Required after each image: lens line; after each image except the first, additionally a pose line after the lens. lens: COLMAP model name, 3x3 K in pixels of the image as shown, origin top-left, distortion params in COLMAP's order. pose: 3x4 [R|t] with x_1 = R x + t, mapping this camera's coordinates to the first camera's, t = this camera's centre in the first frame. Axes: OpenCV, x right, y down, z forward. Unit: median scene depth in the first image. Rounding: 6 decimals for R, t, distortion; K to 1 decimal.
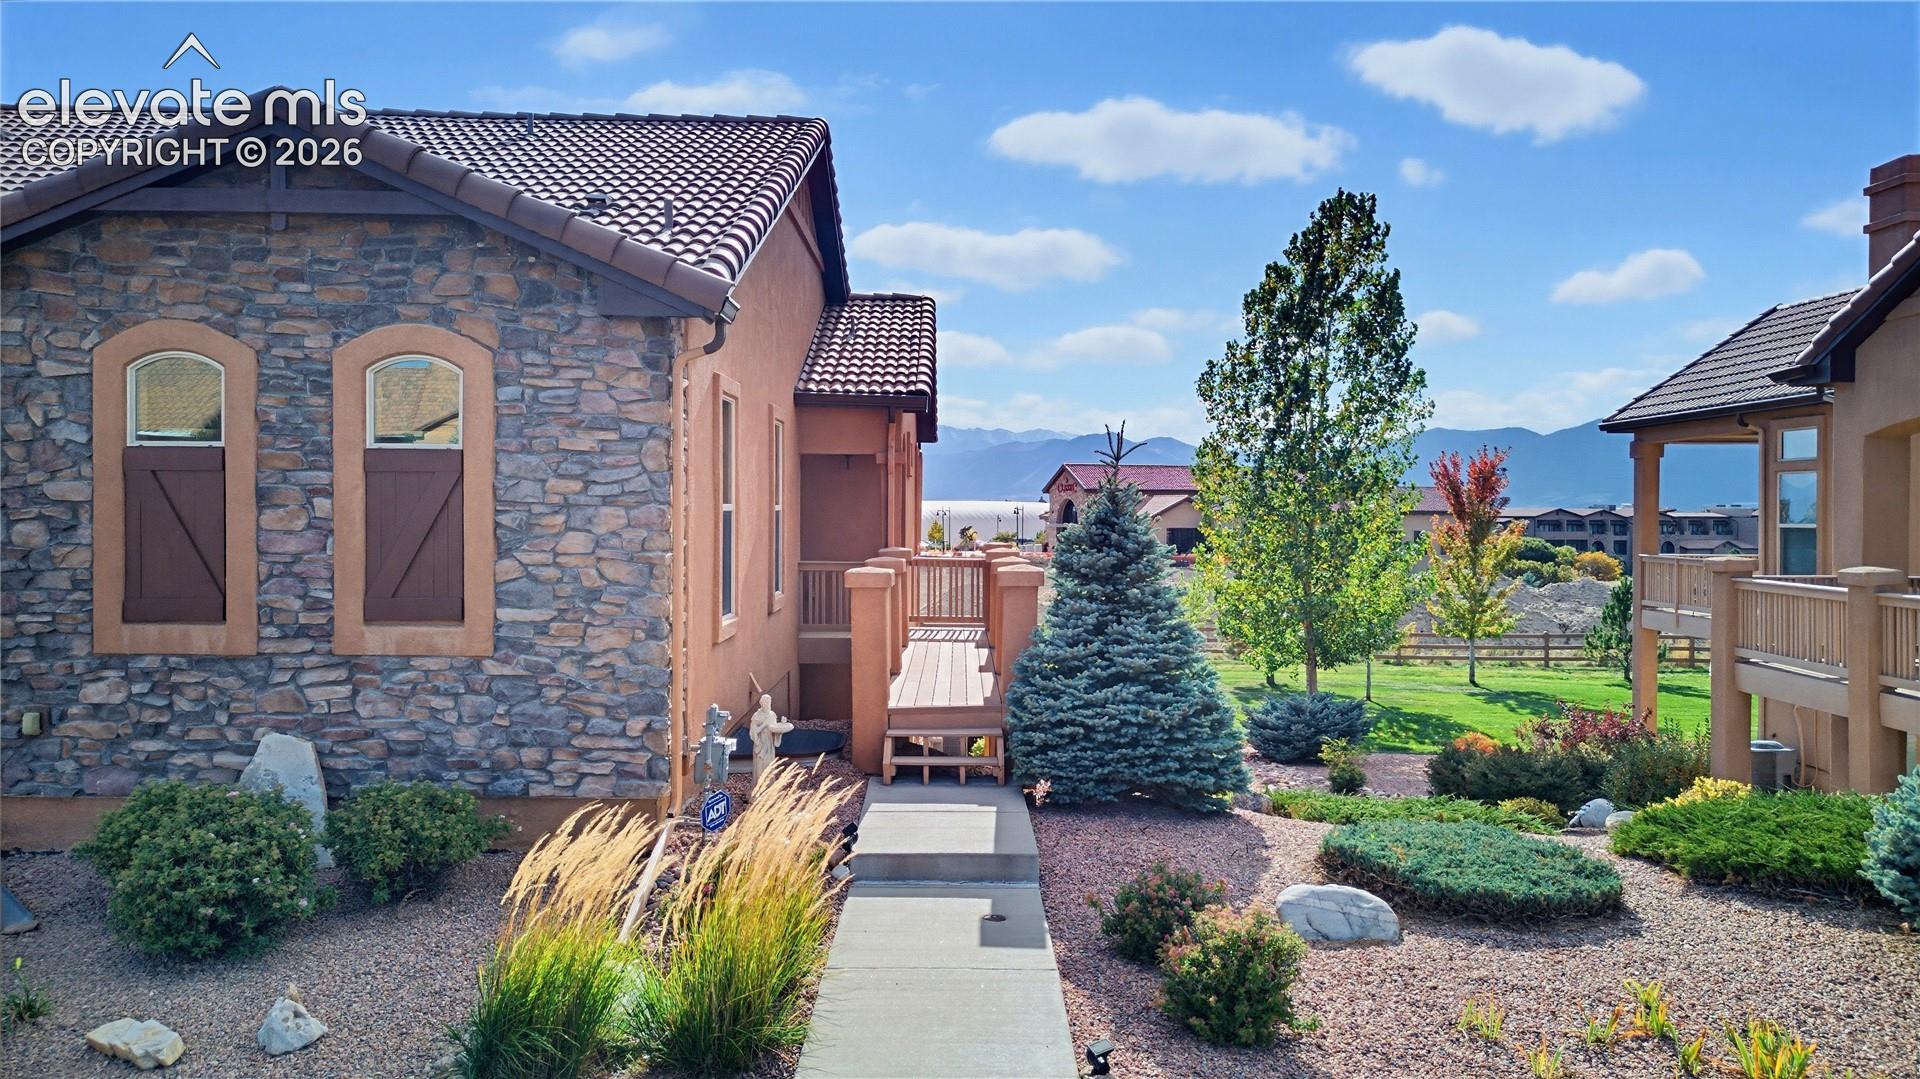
lens RADIAL K [[1378.1, 0, 983.3], [0, 1378.1, 525.6], [0, 0, 1]] dist [0.072720, -0.081563]
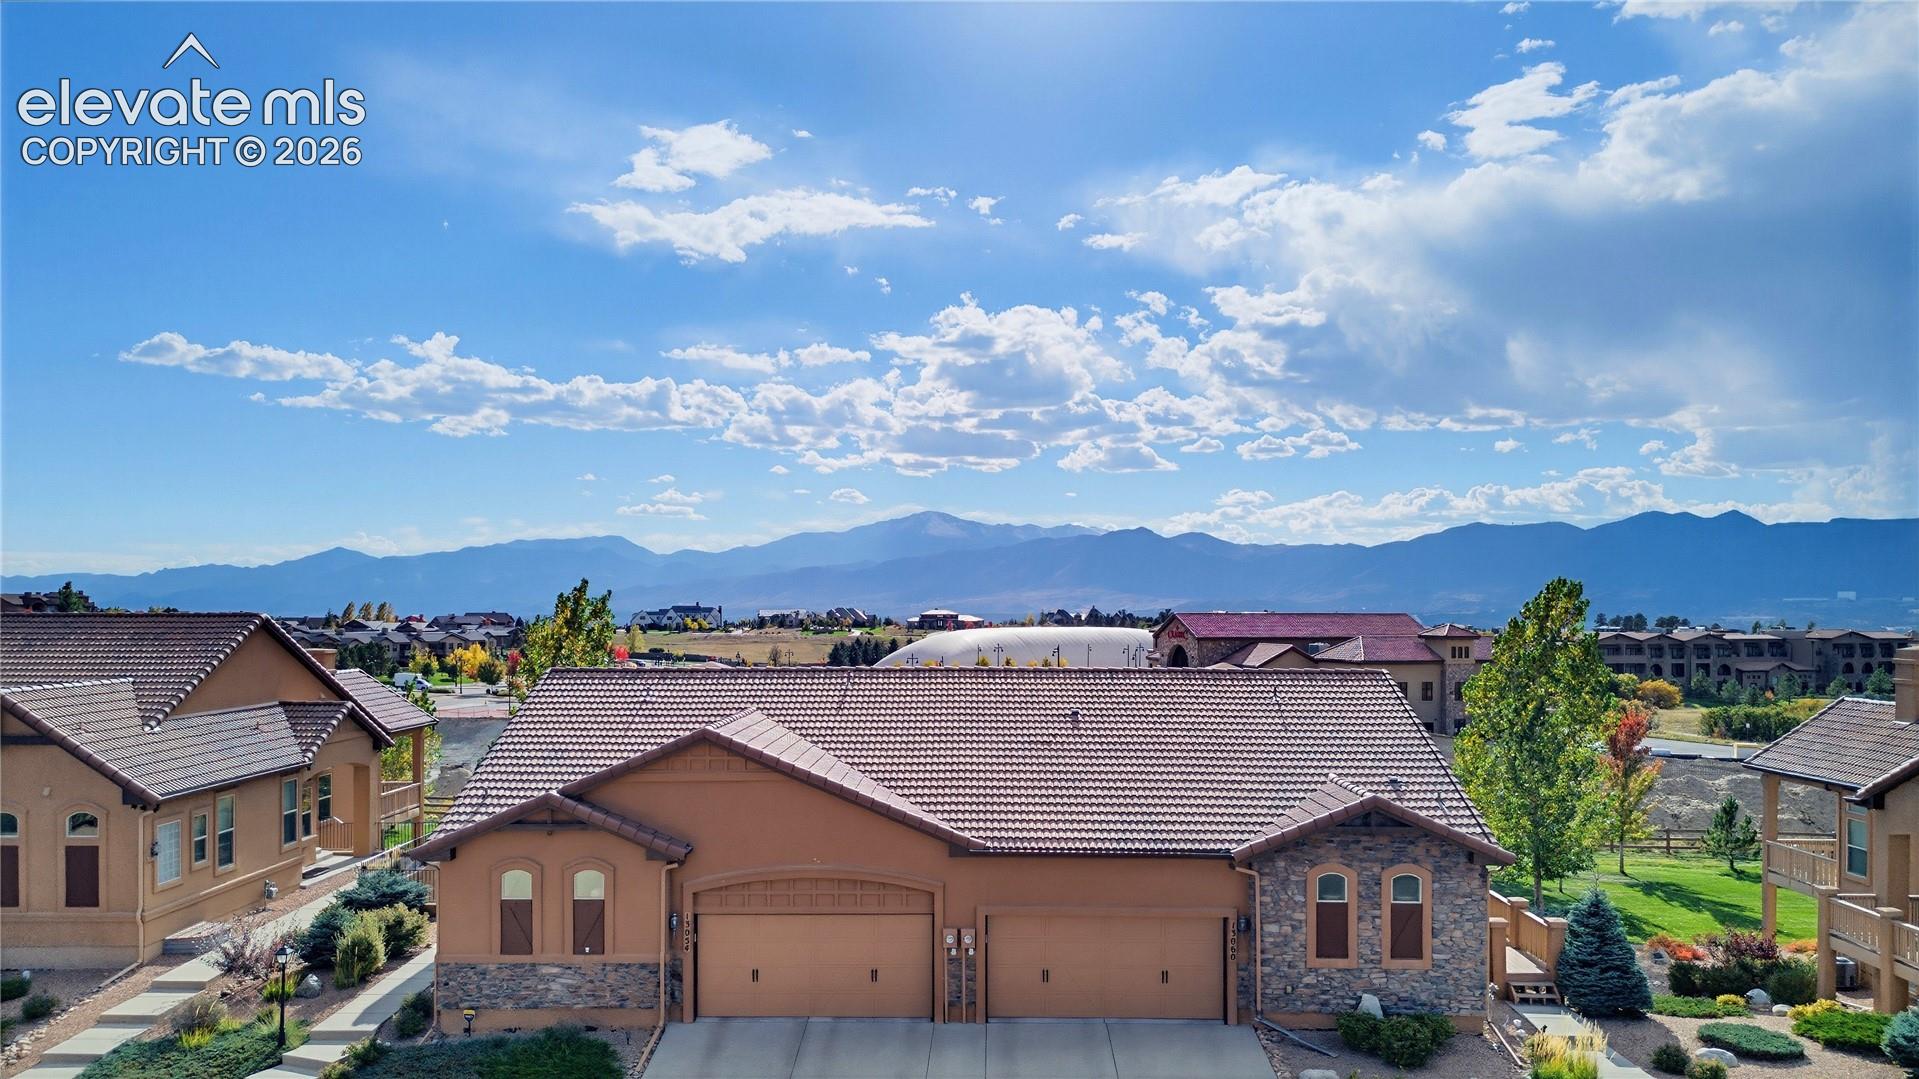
lens RADIAL K [[1401.9, 0, 962.7], [0, 1401.9, 618.2], [0, 0, 1]] dist [0.065609, -0.066523]
pose [[0.999549, -0.001514, -0.029982, -1.313391], [0.001536, 0.999999, 0.000711, -0.703012], [0.029980, -0.000756, 0.999550, -2.219950]]
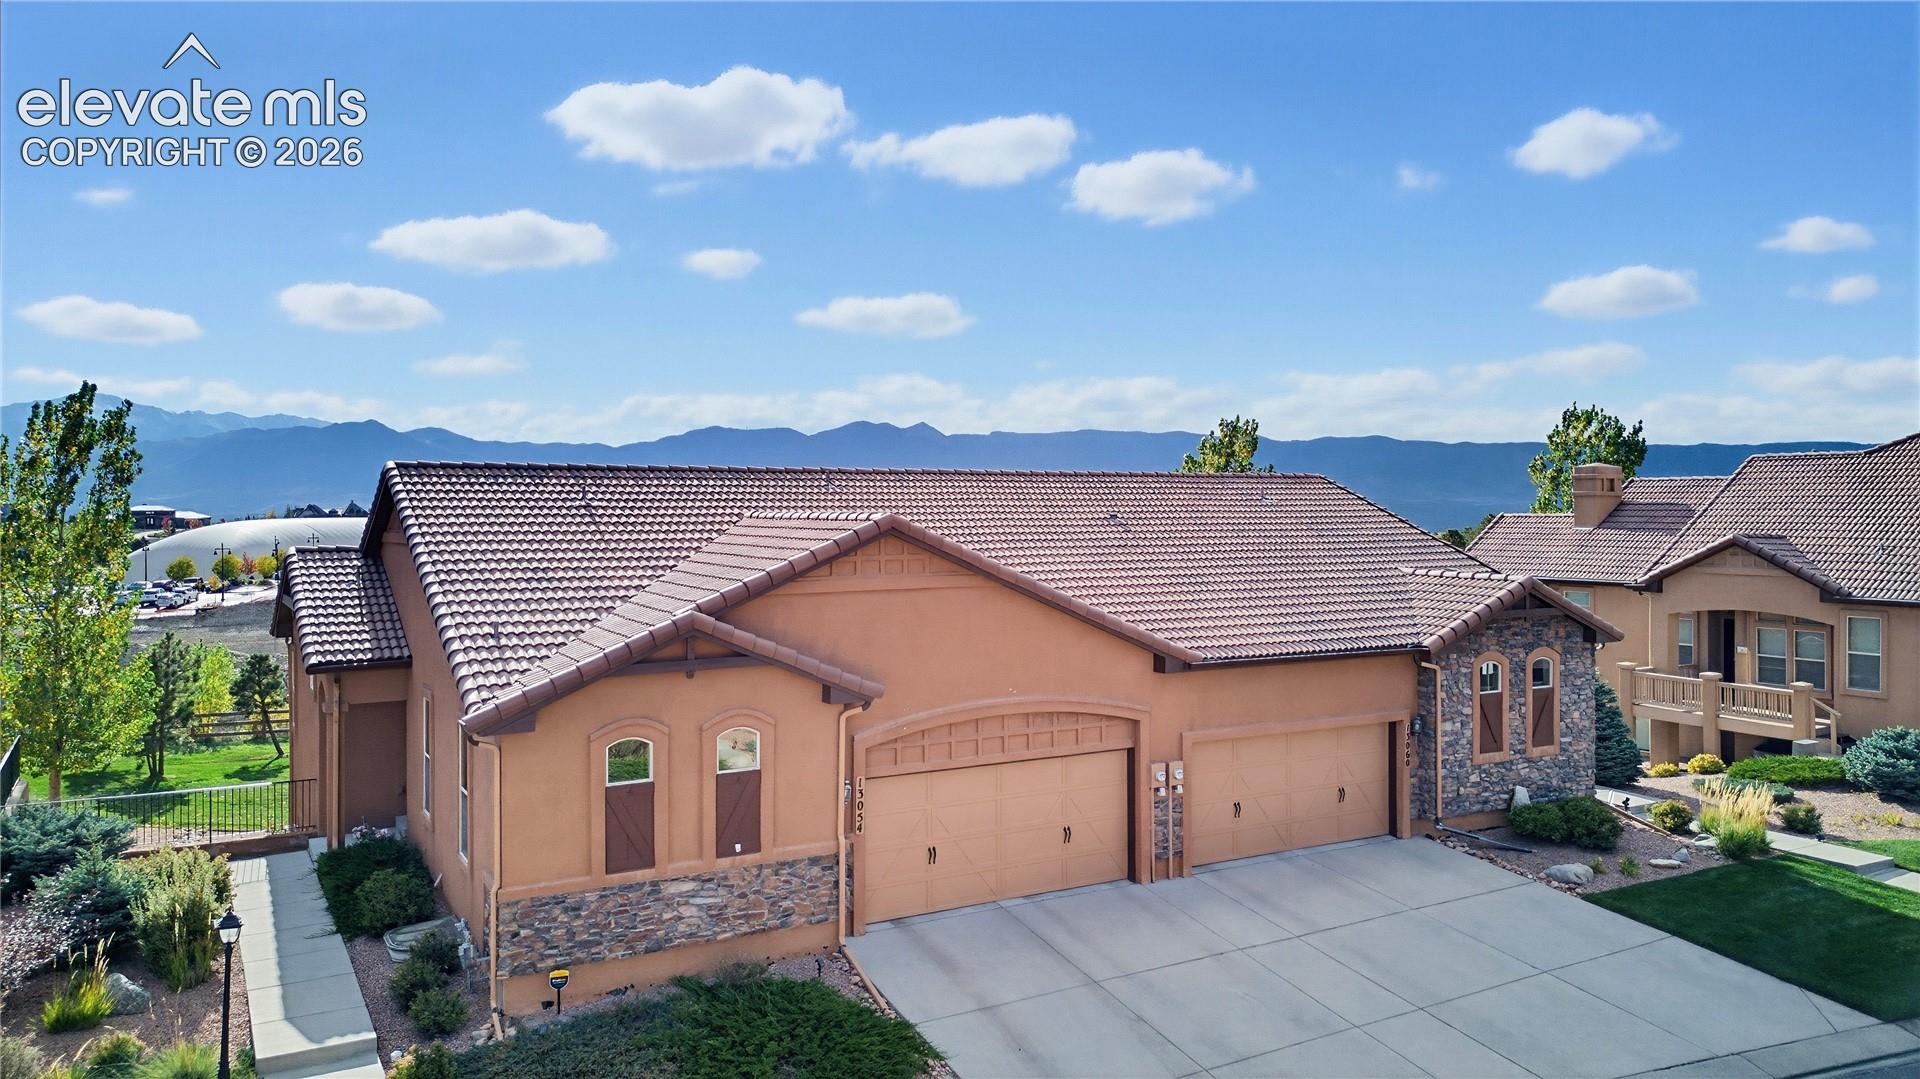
lens RADIAL K [[1378.1, 0, 983.3], [0, 1378.1, 525.6], [0, 0, 1]] dist [0.072720, -0.081563]
pose [[0.867819, -0.012635, 0.496720, -2.970361], [0.009538, 0.999916, 0.008772, -0.447998], [-0.496789, -0.002875, 0.867867, -1.029574]]
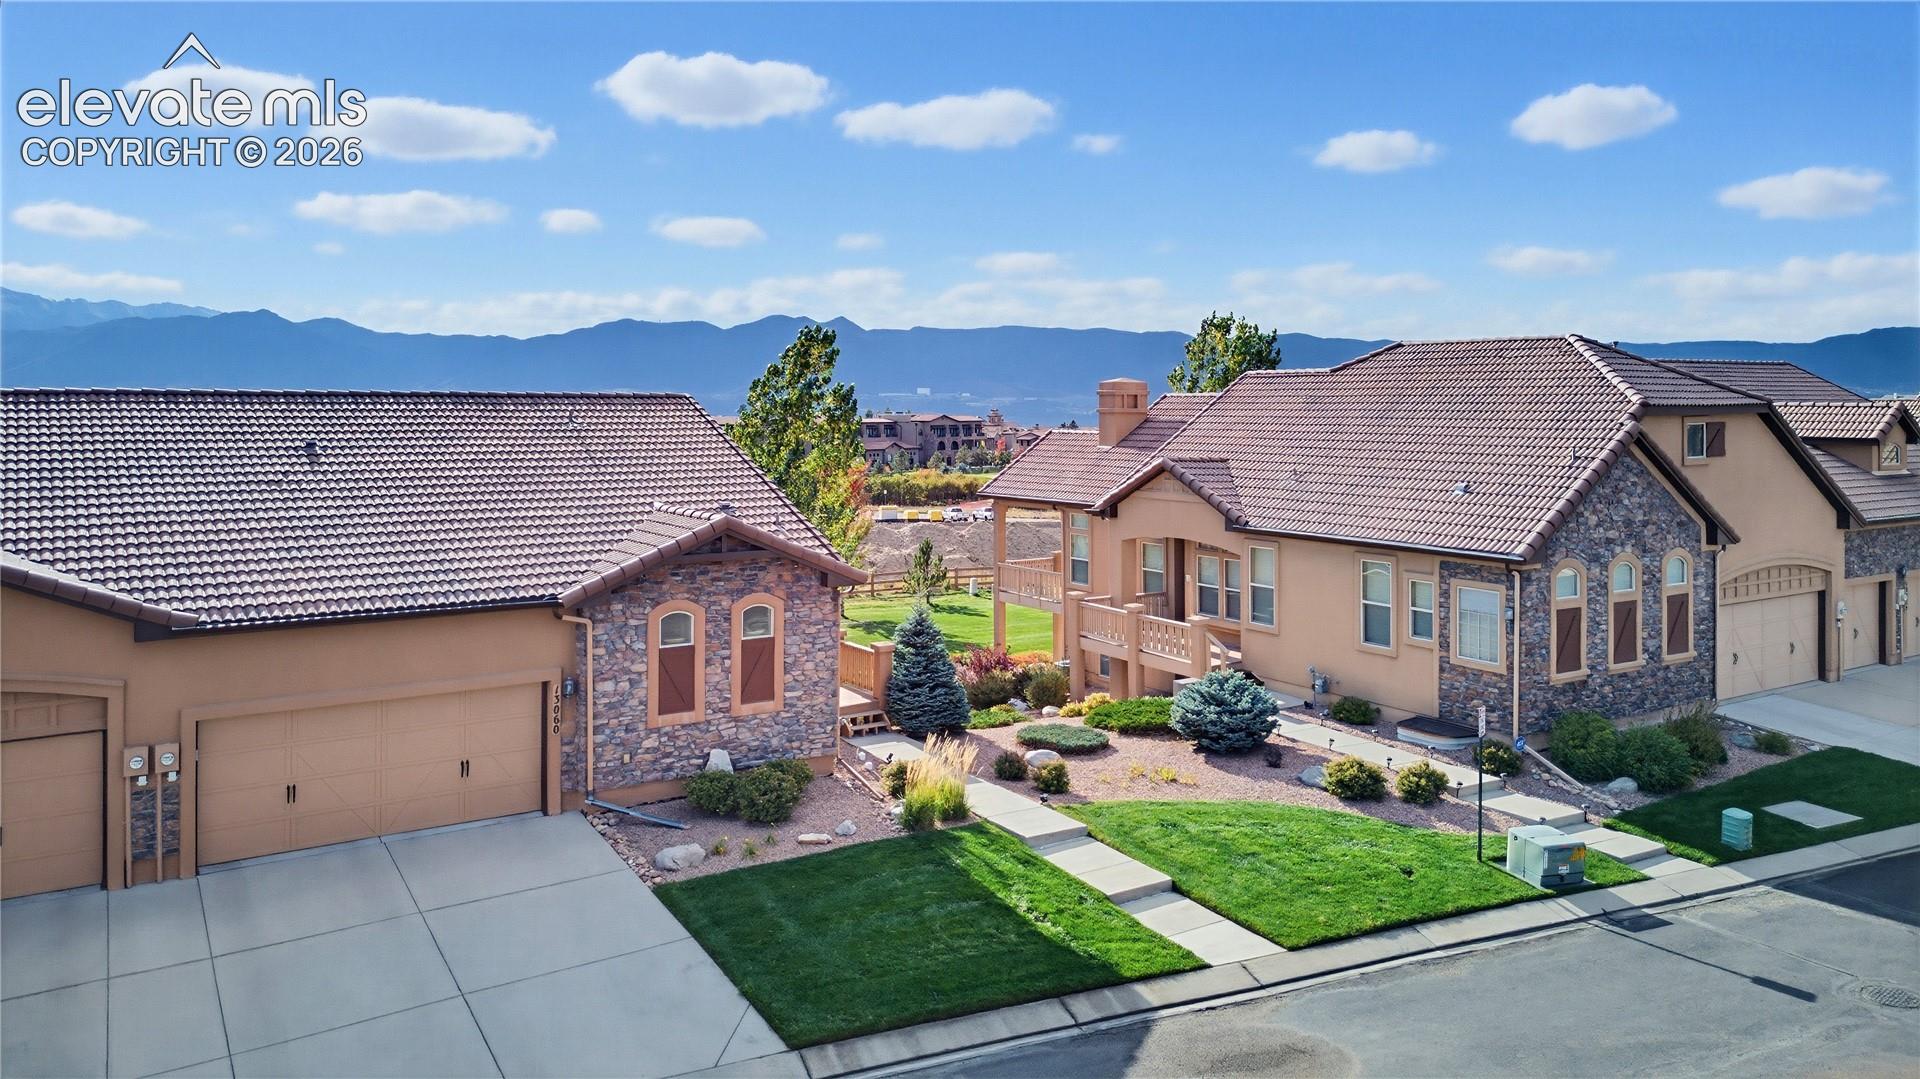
lens RADIAL K [[1385.7, 0, 994.9], [0, 1385.7, 397.5], [0, 0, 1]] dist [0.082045, -0.087795]
pose [[0.837399, -0.000788, 0.546591, -1.521621], [0.006108, 0.999950, -0.007916, -0.507492], [-0.546558, 0.009967, 0.837362, -1.571610]]
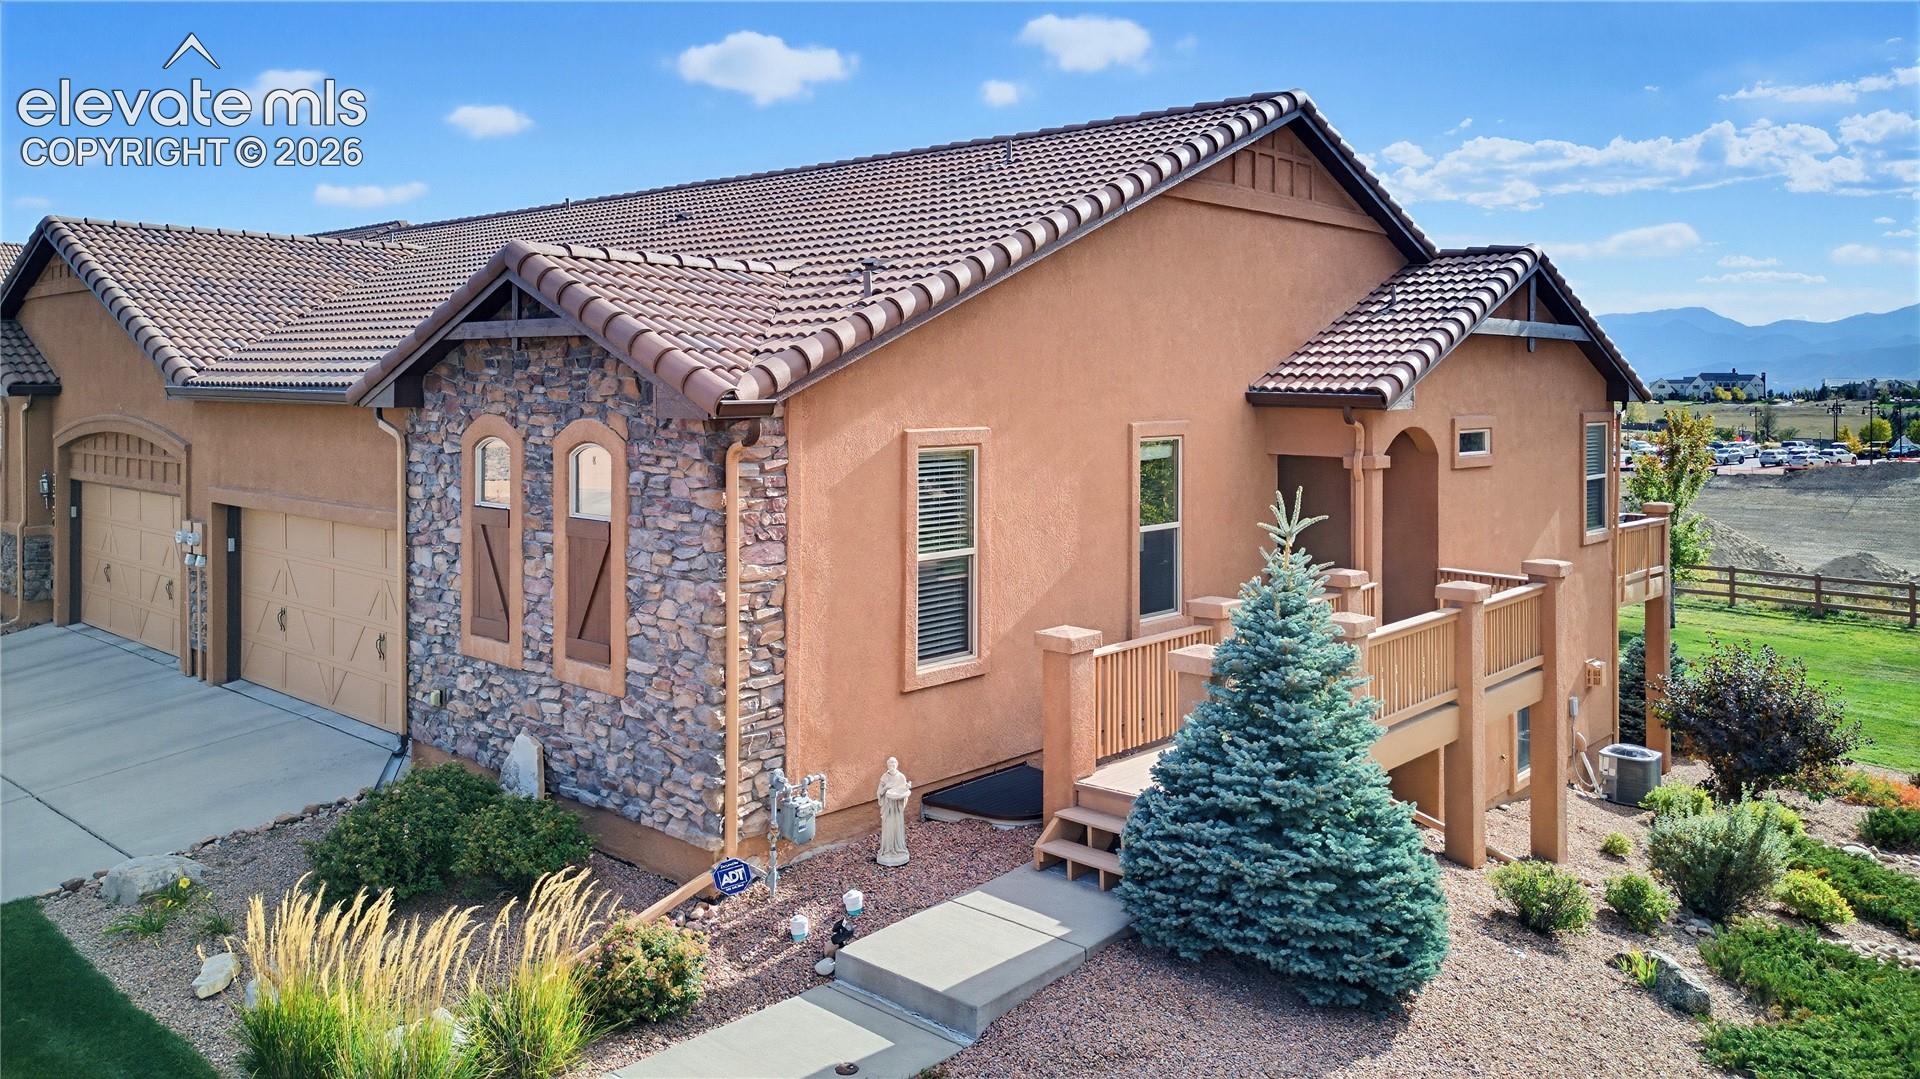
lens RADIAL K [[1399.8, 0, 954.3], [0, 1399.8, 385.8], [0, 0, 1]] dist [0.067036, -0.089762]
pose [[0.721068, -0.001350, -0.692863, 0.684283], [-0.006337, 0.999943, -0.008543, -0.164700], [0.692835, 0.010550, 0.721019, 0.324694]]
